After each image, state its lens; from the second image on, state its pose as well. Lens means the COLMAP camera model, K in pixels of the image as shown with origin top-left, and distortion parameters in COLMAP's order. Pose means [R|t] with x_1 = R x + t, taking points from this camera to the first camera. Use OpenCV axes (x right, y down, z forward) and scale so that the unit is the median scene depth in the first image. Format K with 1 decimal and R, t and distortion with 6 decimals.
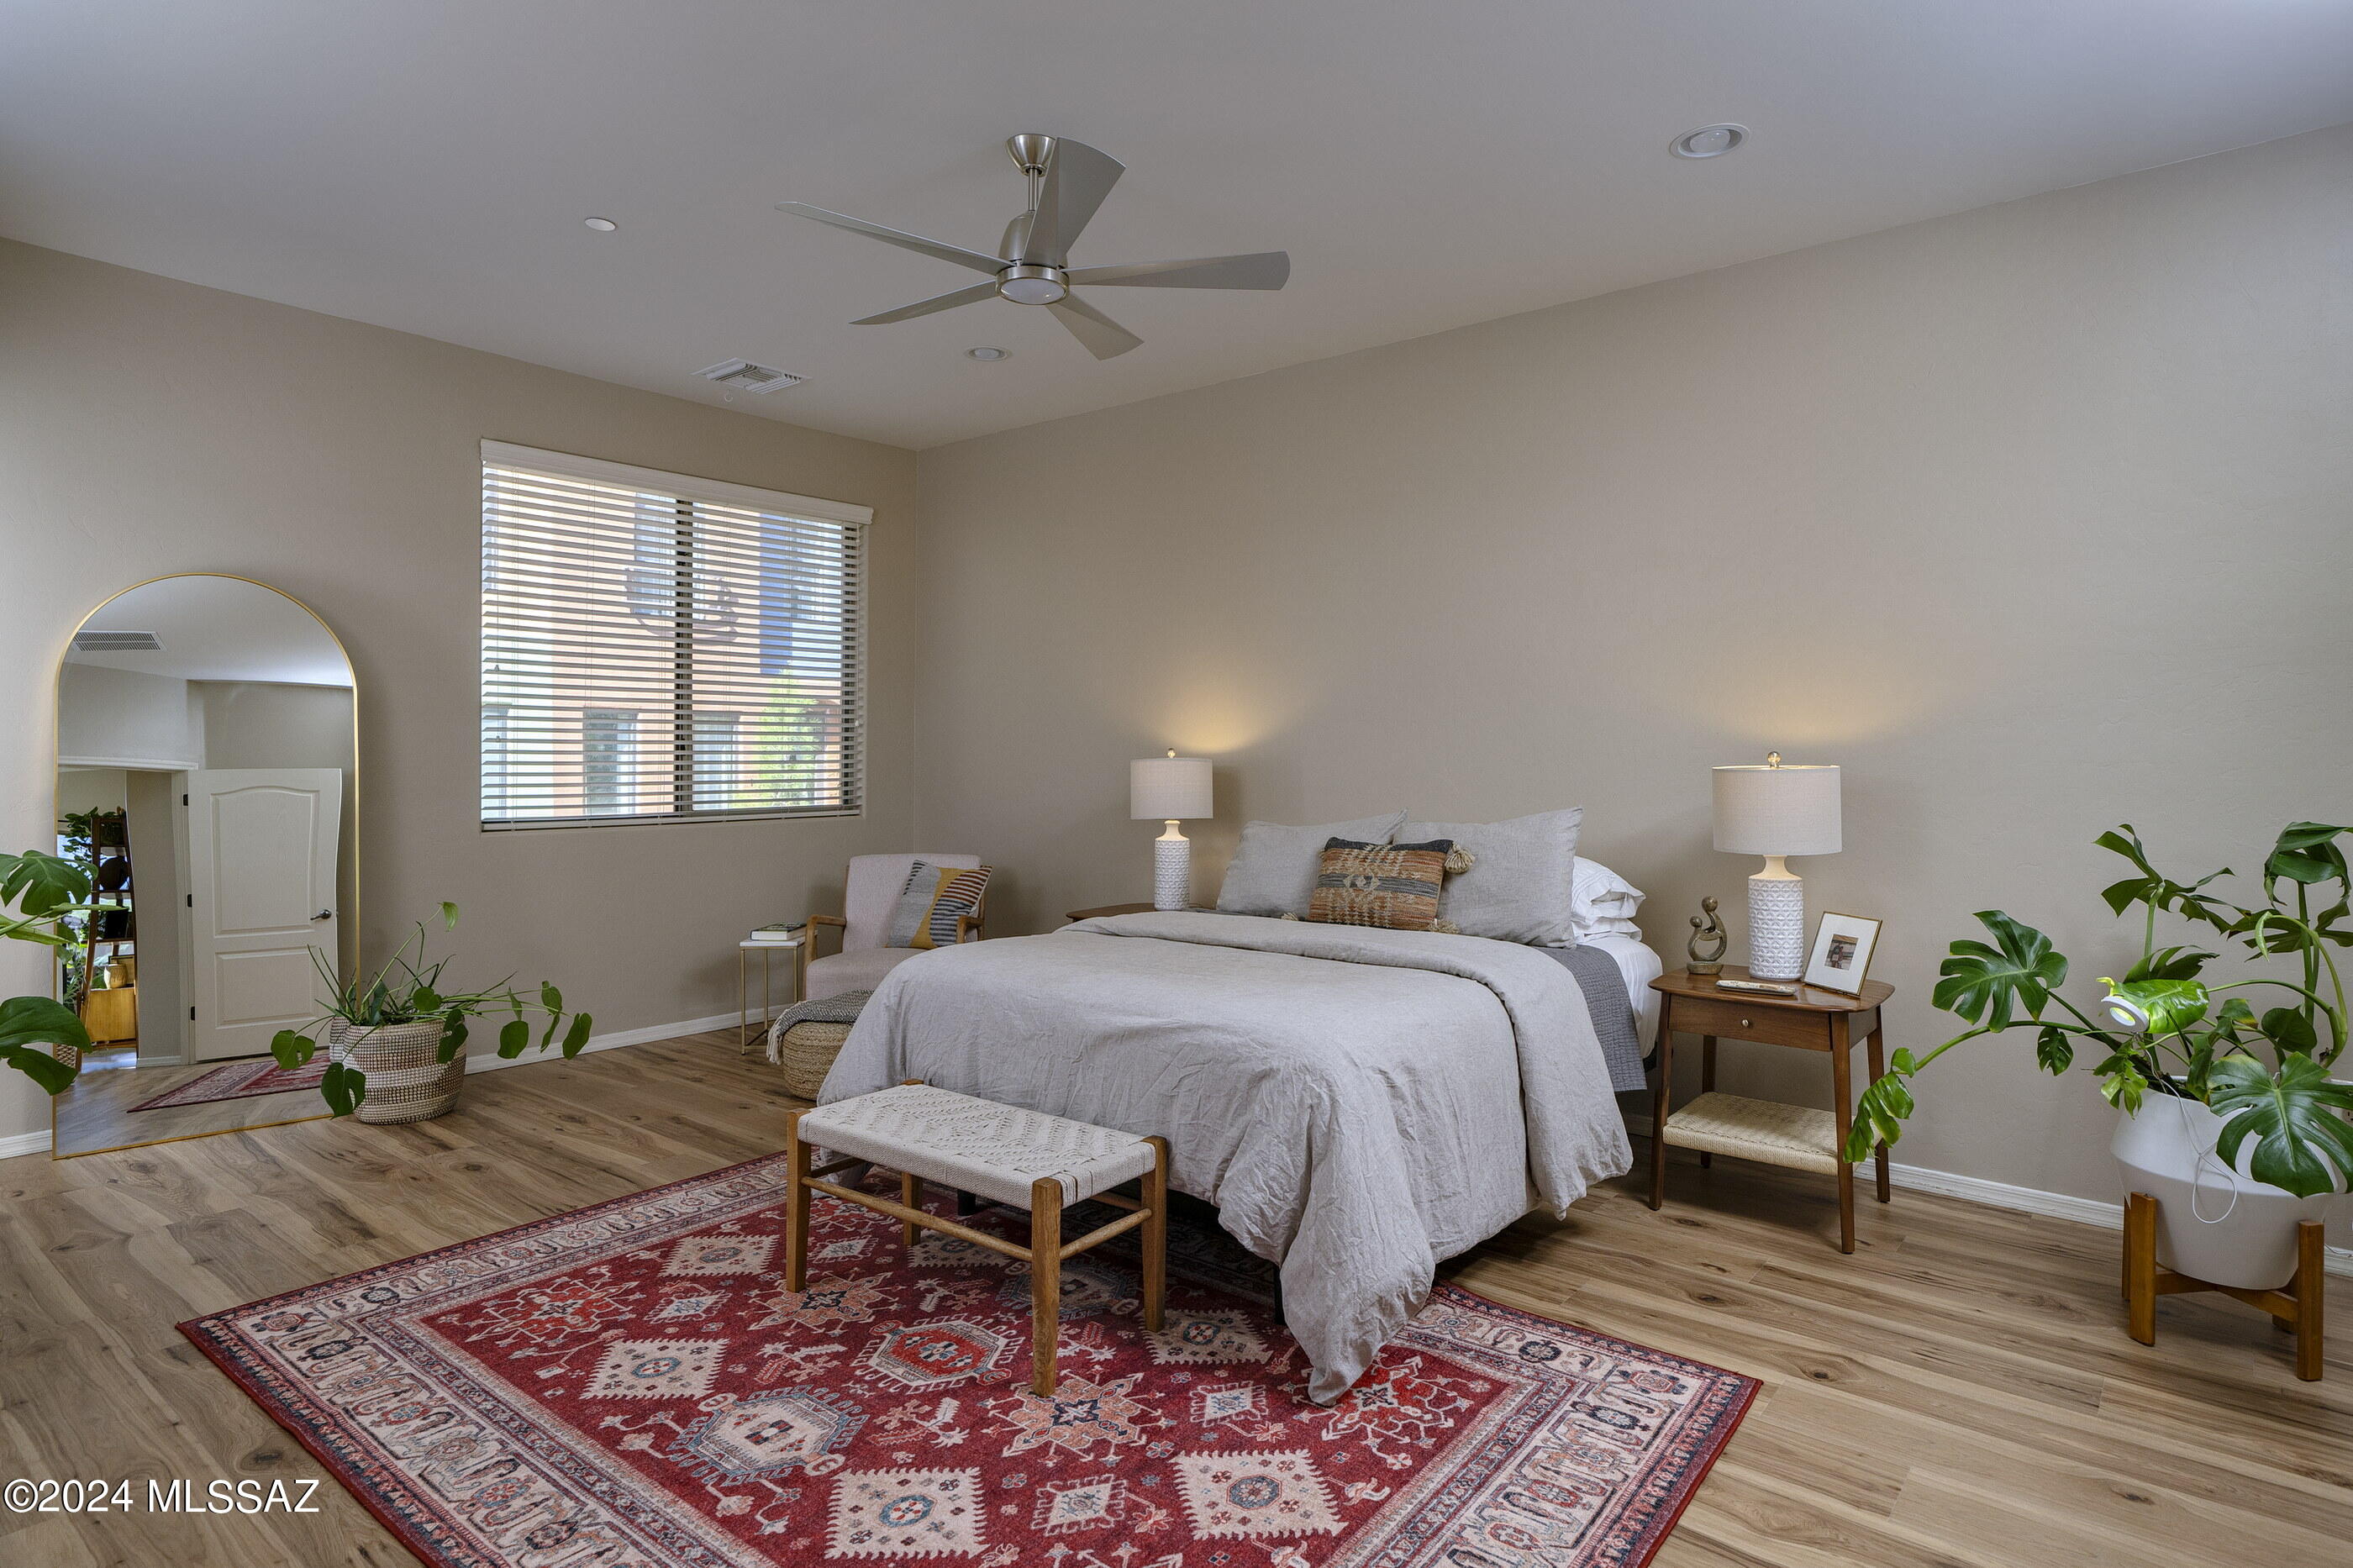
lens RADIAL K [[1260.7, 0, 1175.8], [0, 1260.7, 780.7], [0, 0, 1]] dist [0.005215, -0.000689]
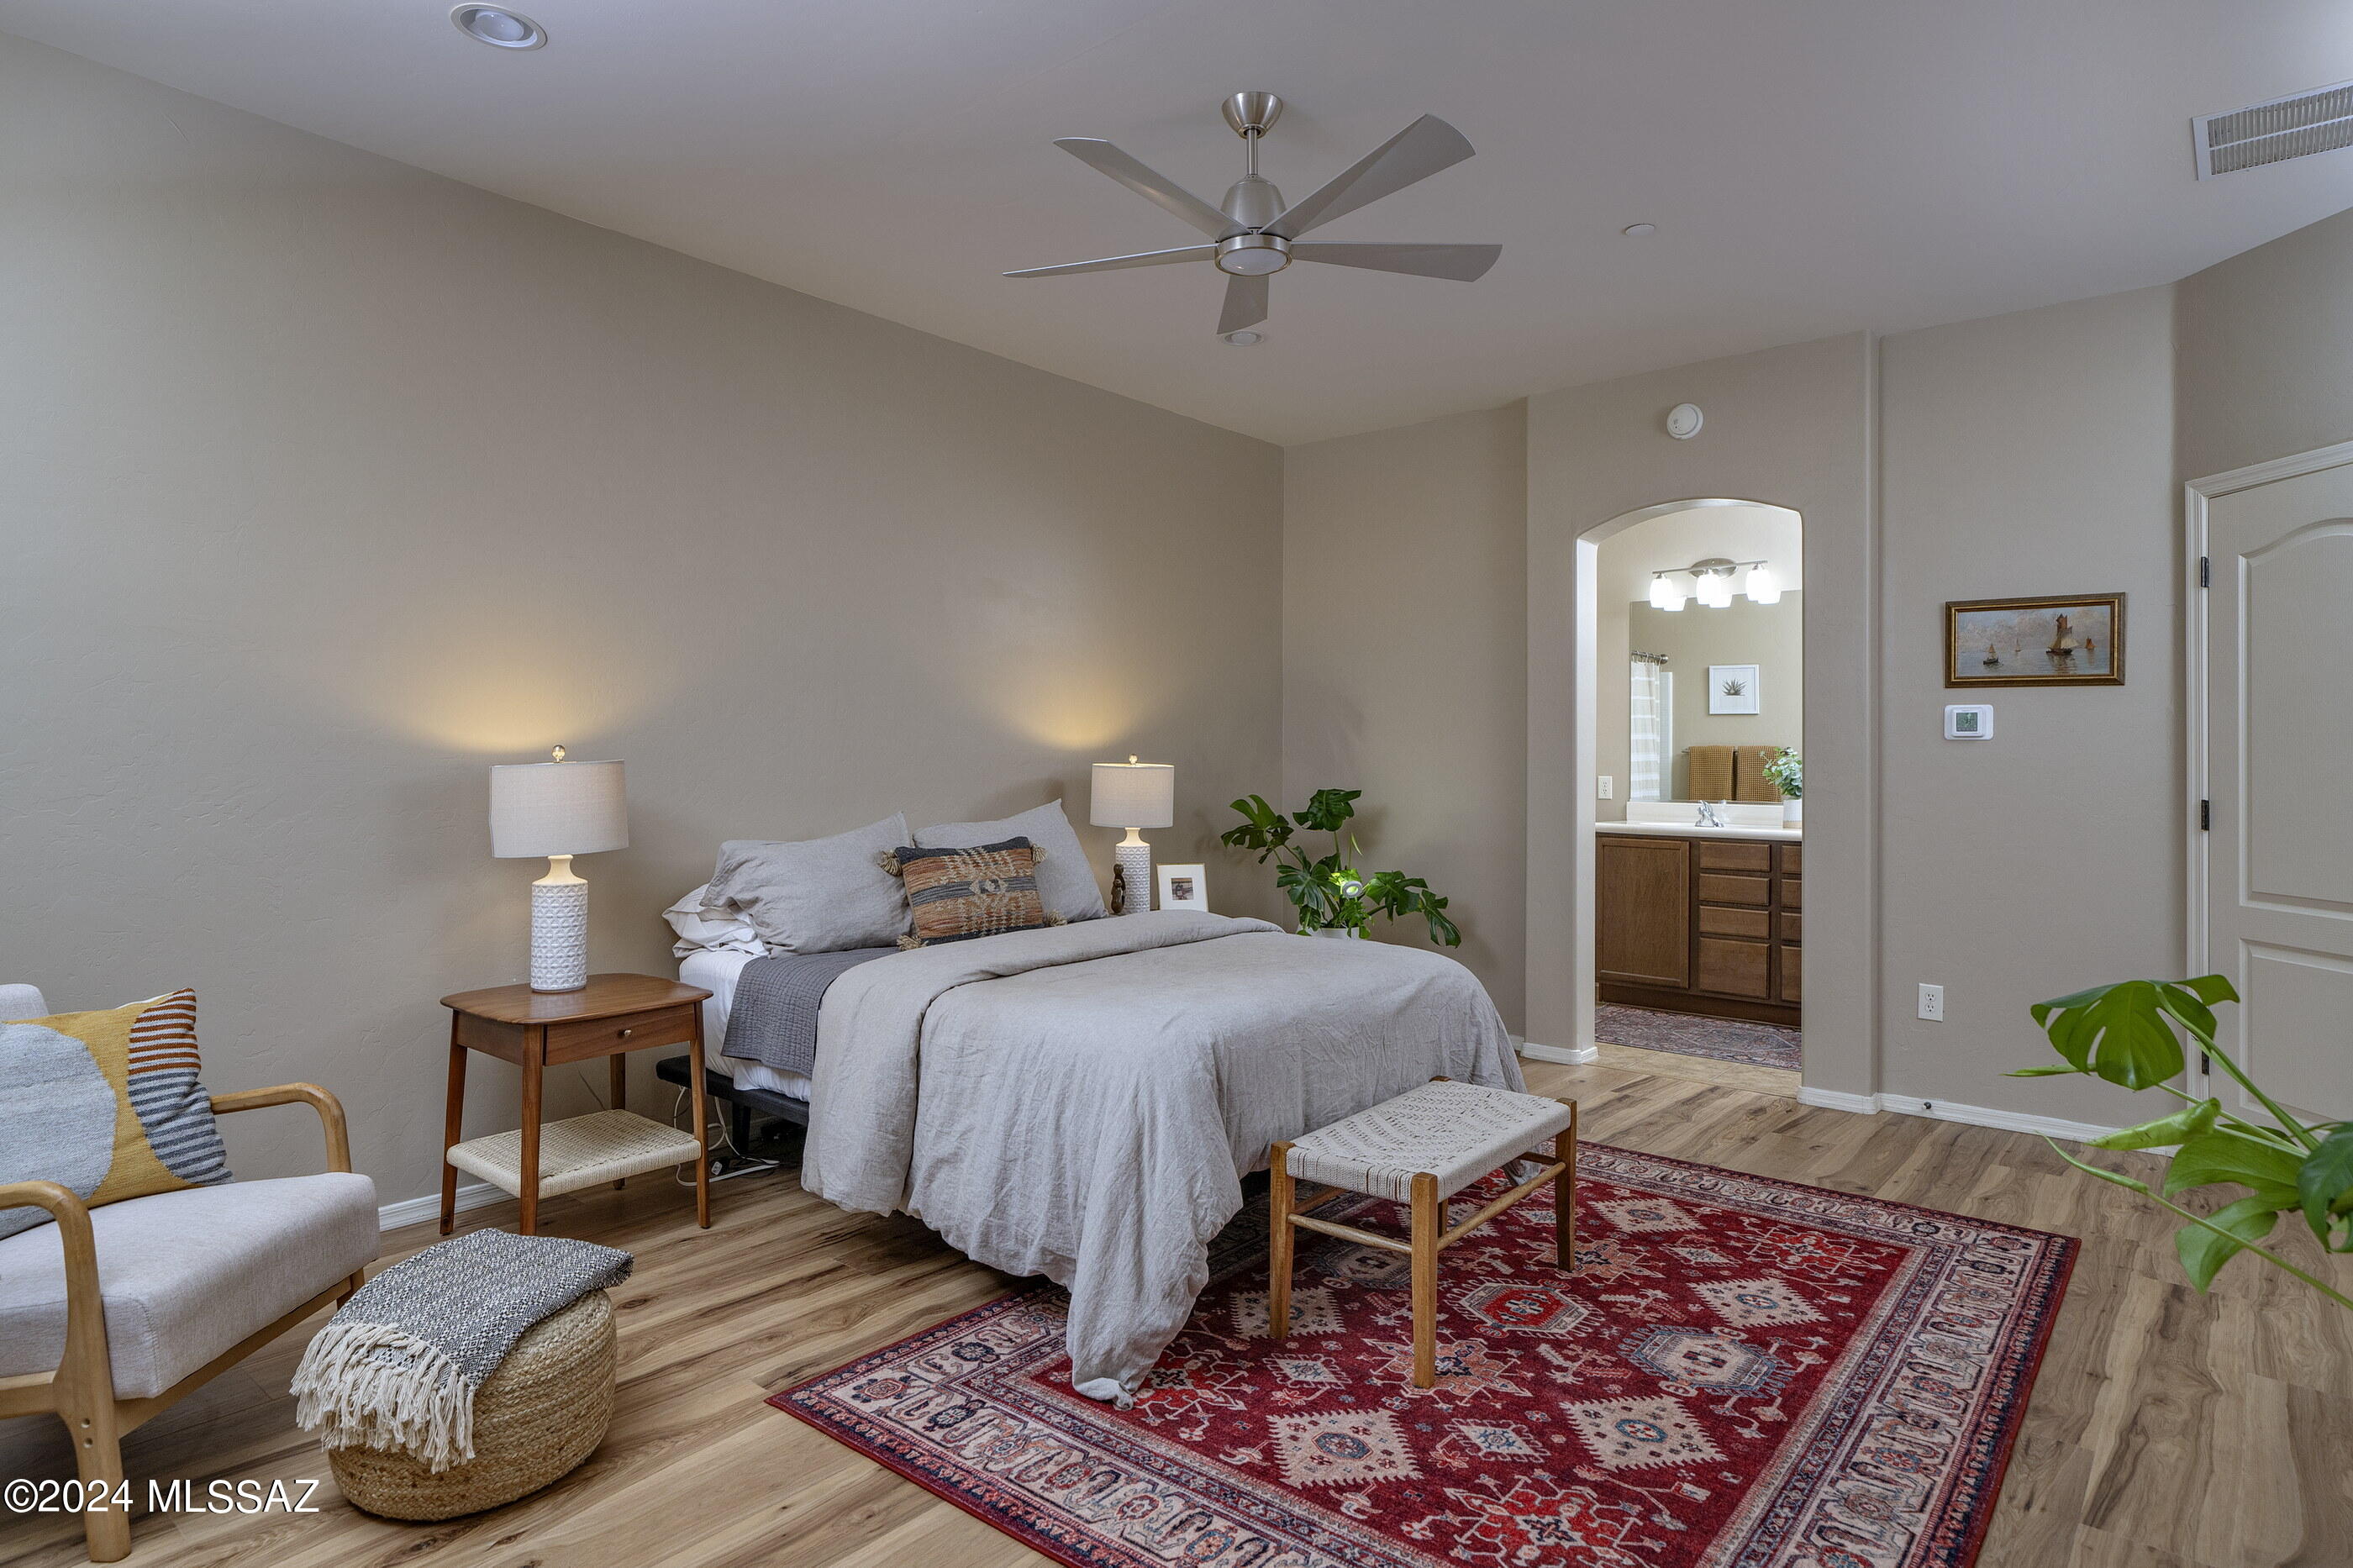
lens RADIAL K [[1307.3, 0, 1180.3], [0, 1307.3, 759.9], [0, 0, 1]] dist [0.003465, -0.000595]
pose [[0.013650, -0.007023, 0.999882, -1.445390], [0.013231, 0.999889, 0.006842, -0.038599], [-0.999819, 0.013136, 0.013741, 1.390896]]
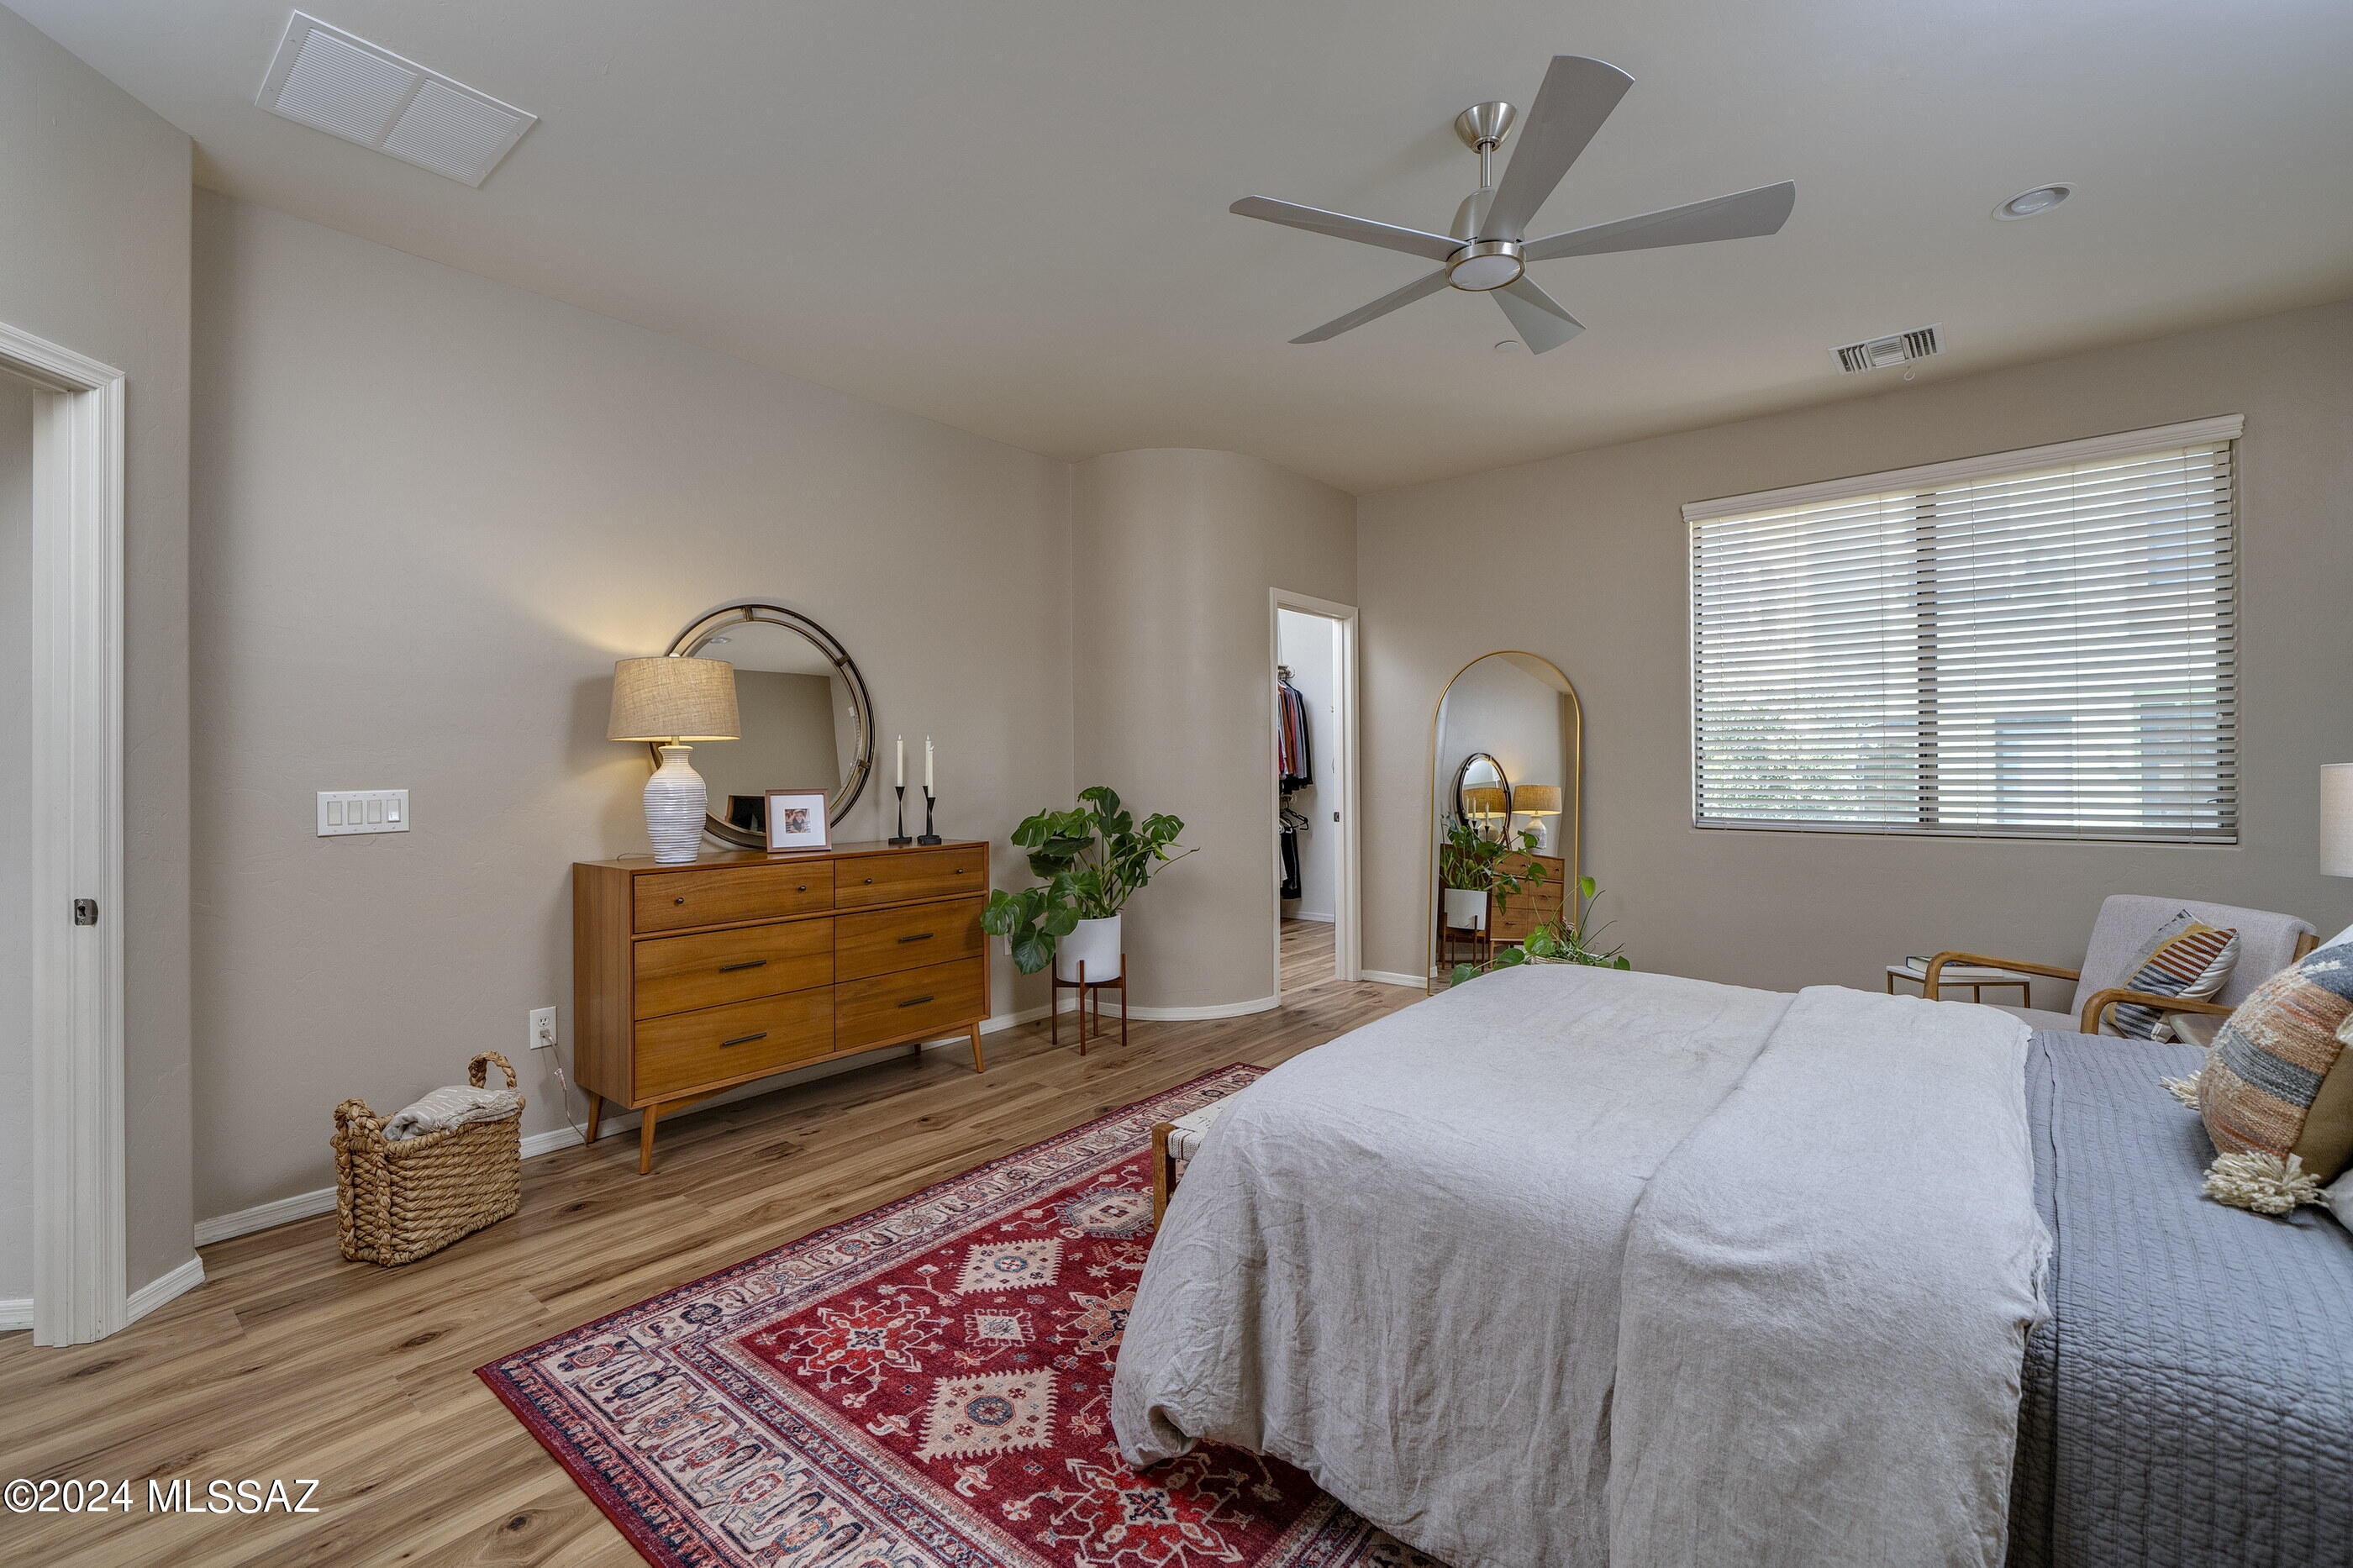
lens RADIAL K [[1020.8, 0, 1169.2], [0, 1020.8, 778.0], [0, 0, 1]] dist [-0.002230, -0.000069]
pose [[-0.018070, 0.006889, -0.999813, 0.864064], [-0.015555, 0.999853, 0.007170, -0.014629], [0.999716, 0.015682, -0.017961, 1.035746]]
